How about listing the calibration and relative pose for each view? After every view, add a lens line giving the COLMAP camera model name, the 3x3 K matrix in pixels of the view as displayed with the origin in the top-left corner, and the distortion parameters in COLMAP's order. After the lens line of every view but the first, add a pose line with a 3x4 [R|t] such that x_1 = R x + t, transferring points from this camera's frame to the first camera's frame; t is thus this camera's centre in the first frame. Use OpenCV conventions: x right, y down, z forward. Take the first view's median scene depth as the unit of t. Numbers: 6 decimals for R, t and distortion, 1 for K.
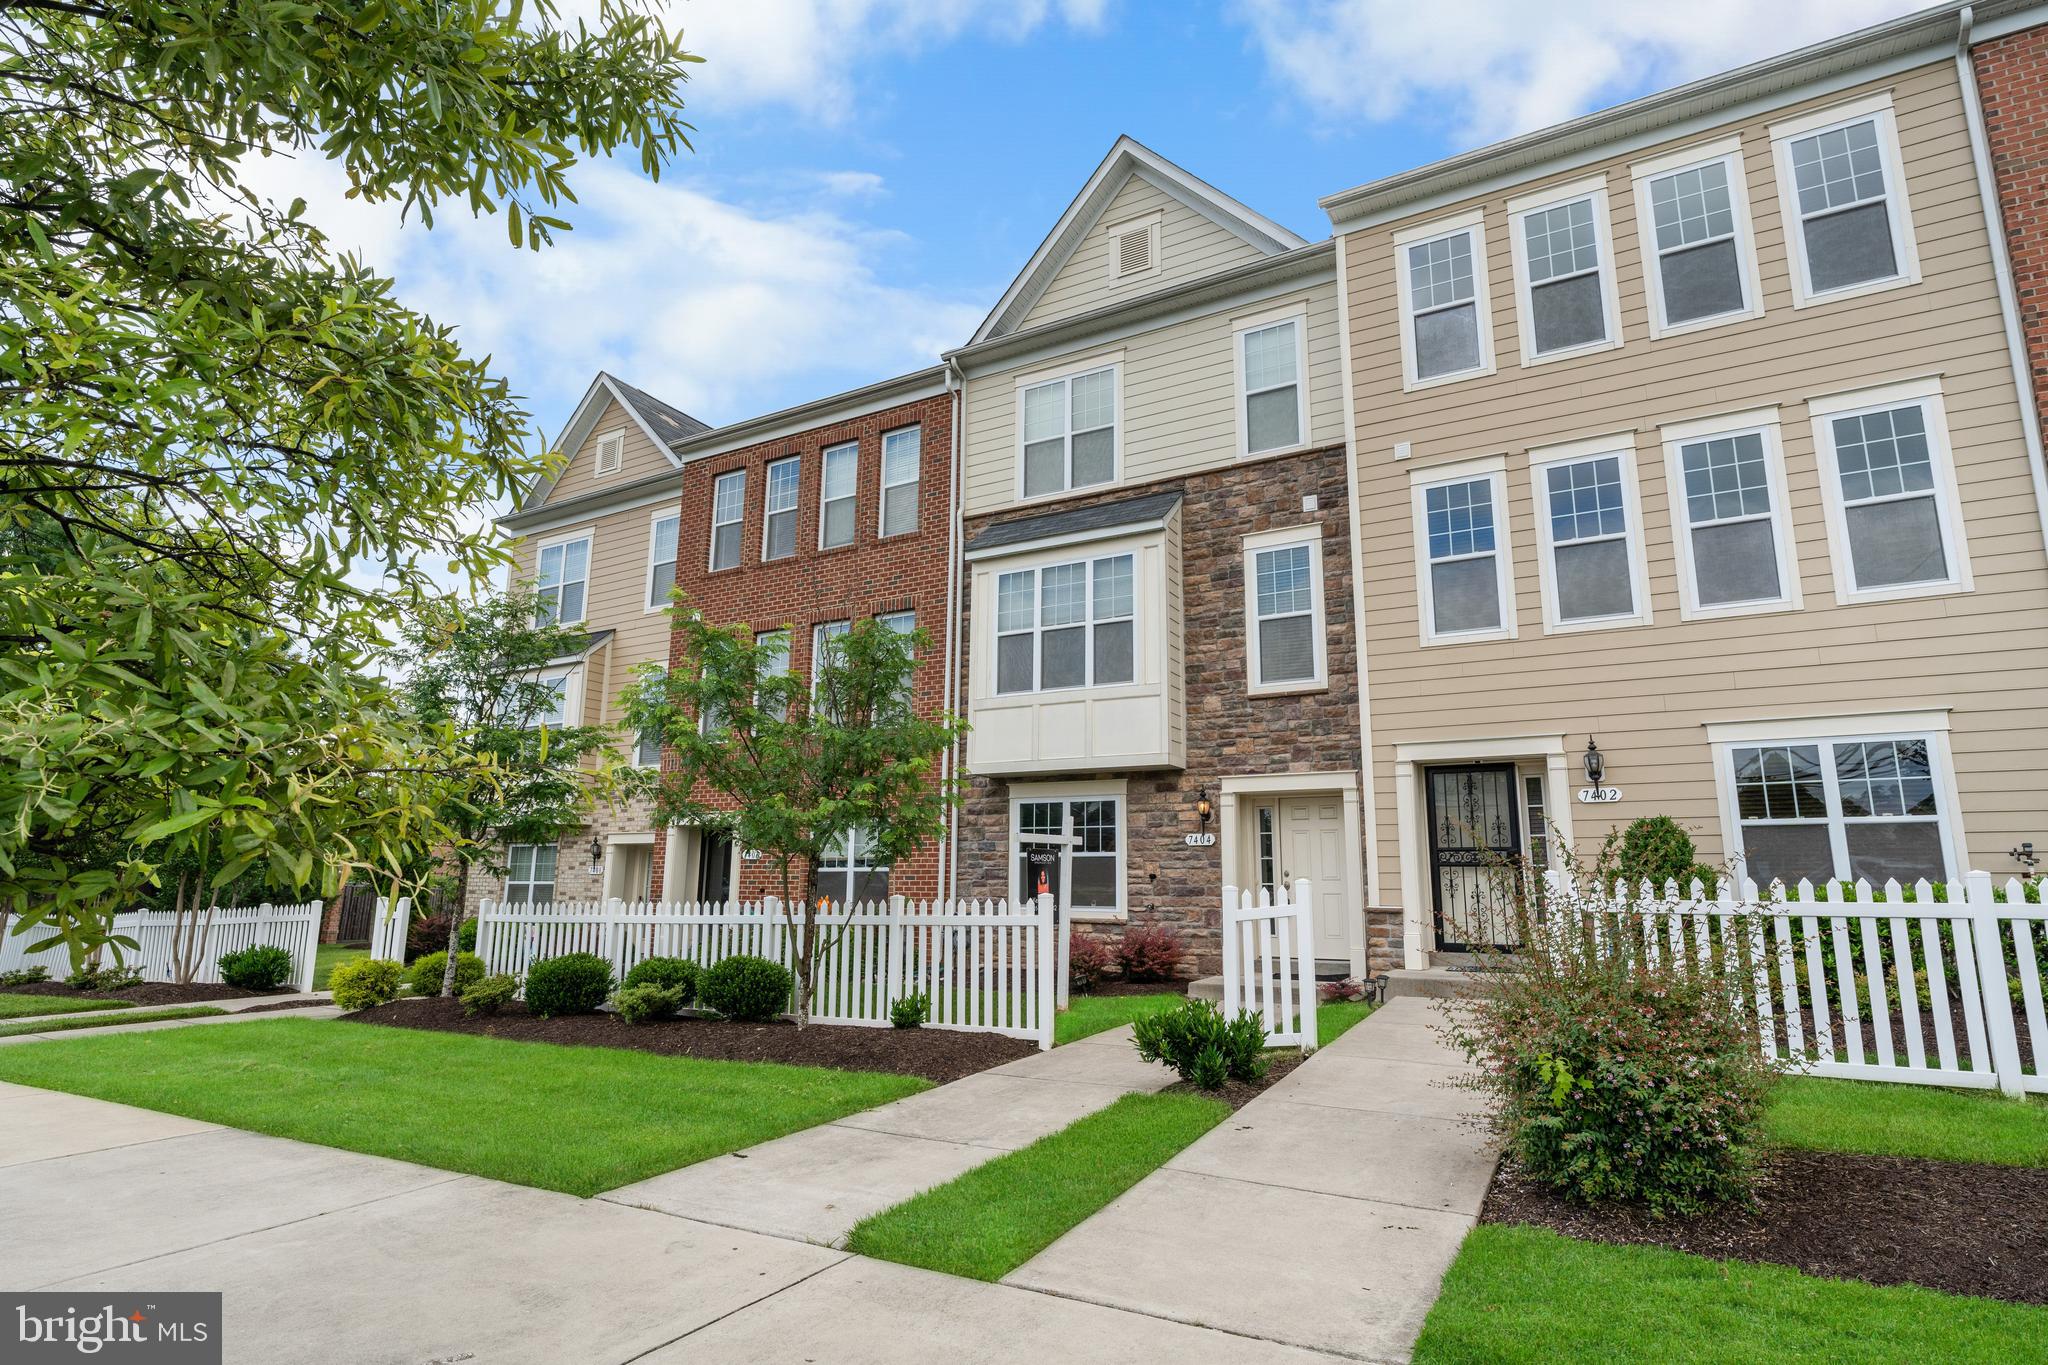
lens RADIAL K [[987.0, 0, 1032.4], [0, 987.0, 686.2], [0, 0, 1]] dist [0.001291, 0.000202]
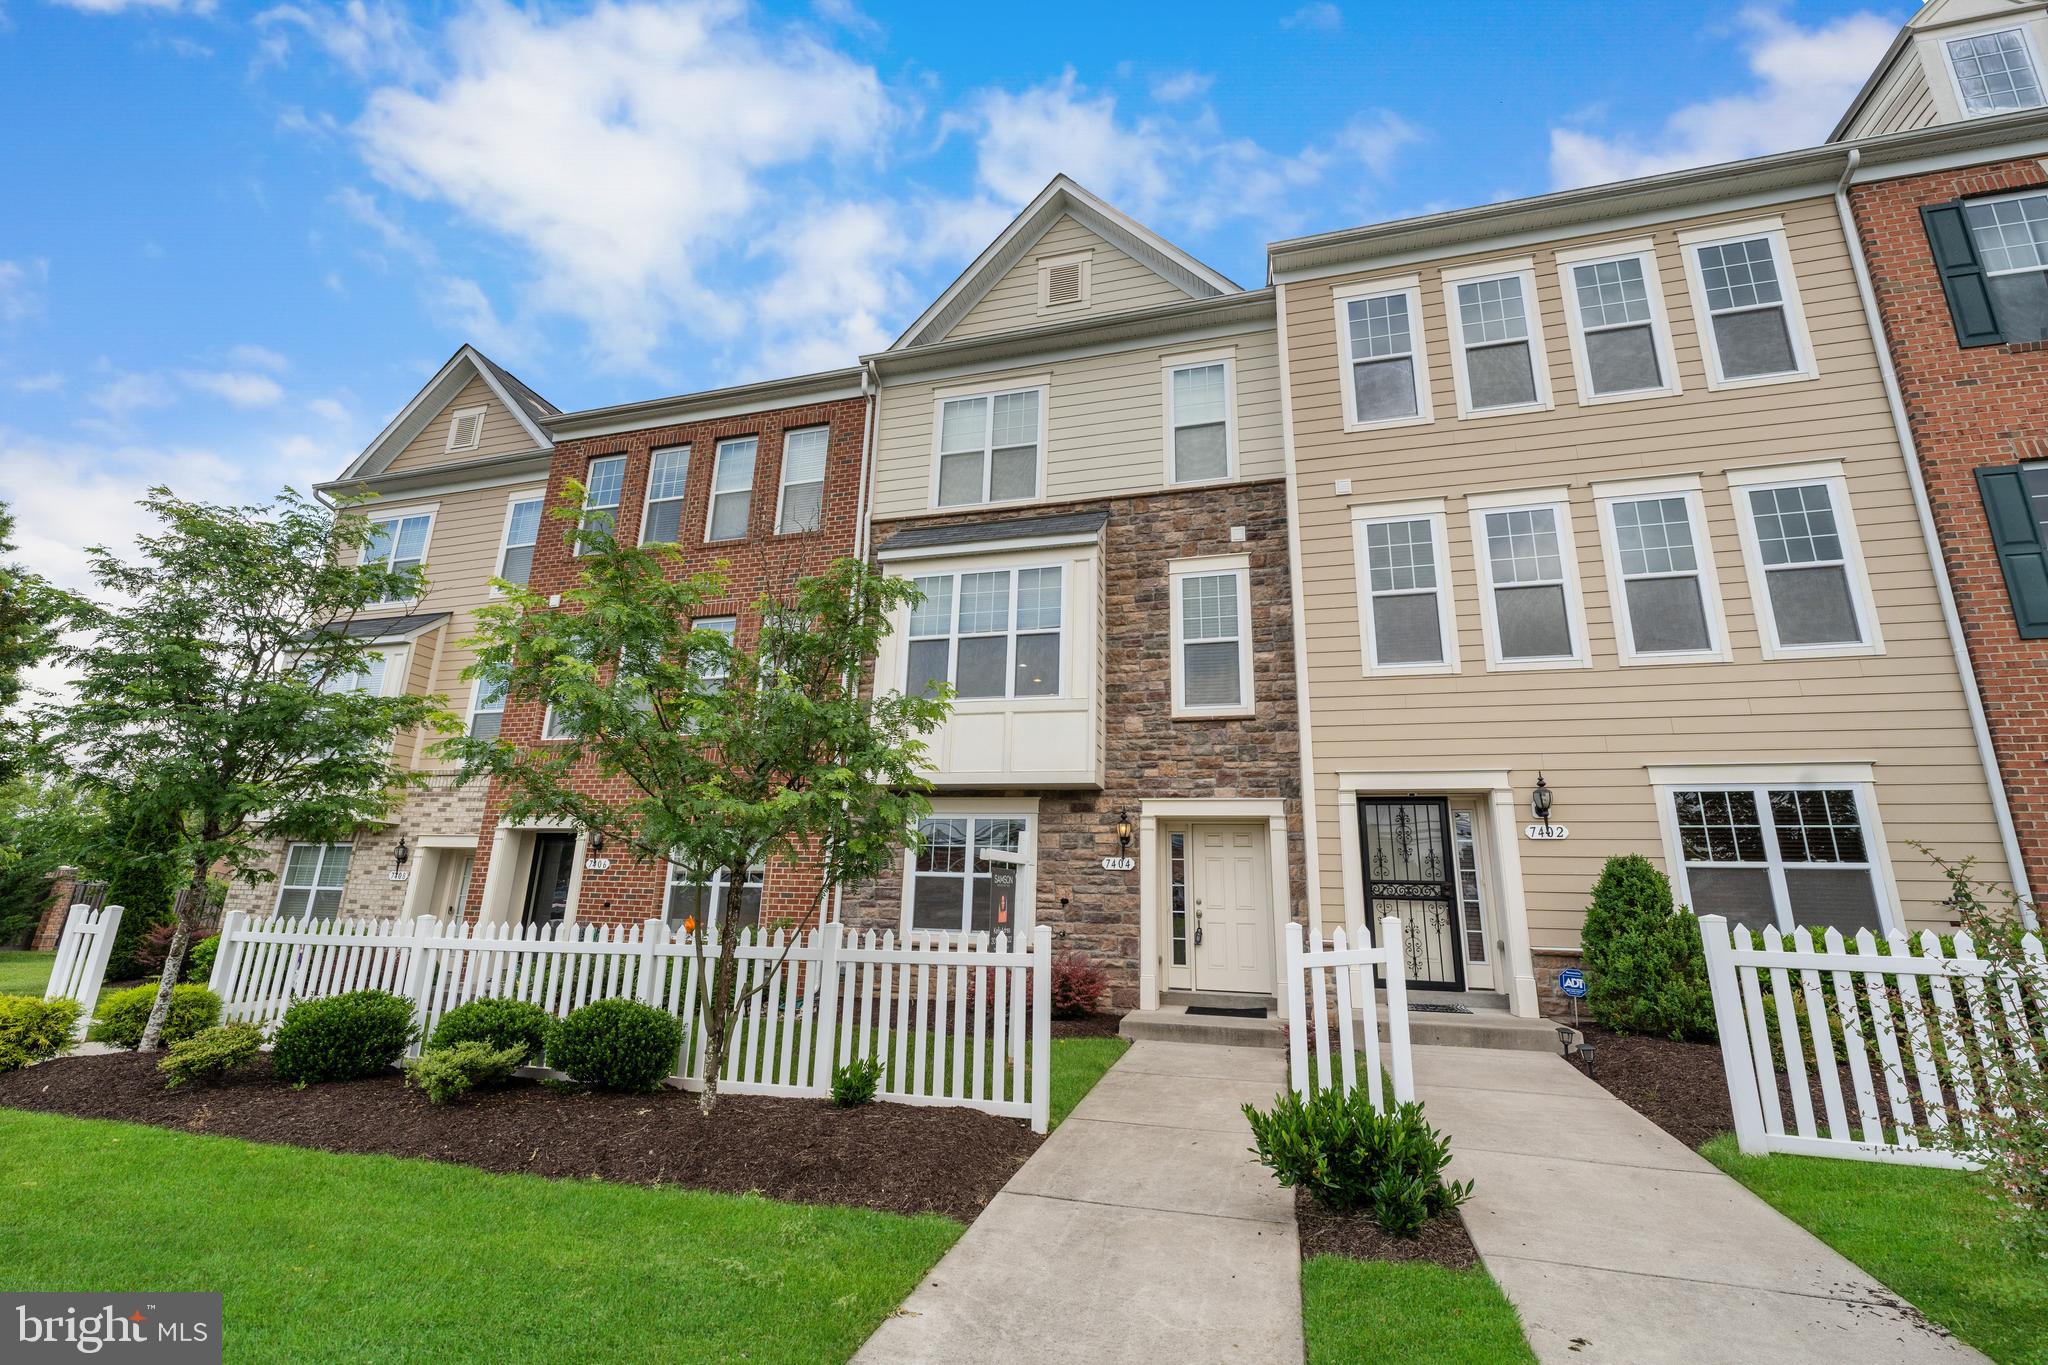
lens RADIAL K [[813.6, 0, 1011.8], [0, 813.6, 685.4], [0, 0, 1]] dist [-0.001423, 0.000225]
pose [[0.973734, 0.079658, 0.213302, -0.115176], [-0.066792, 0.995523, -0.066872, 0.043034], [-0.217674, 0.050869, 0.974695, 0.245085]]
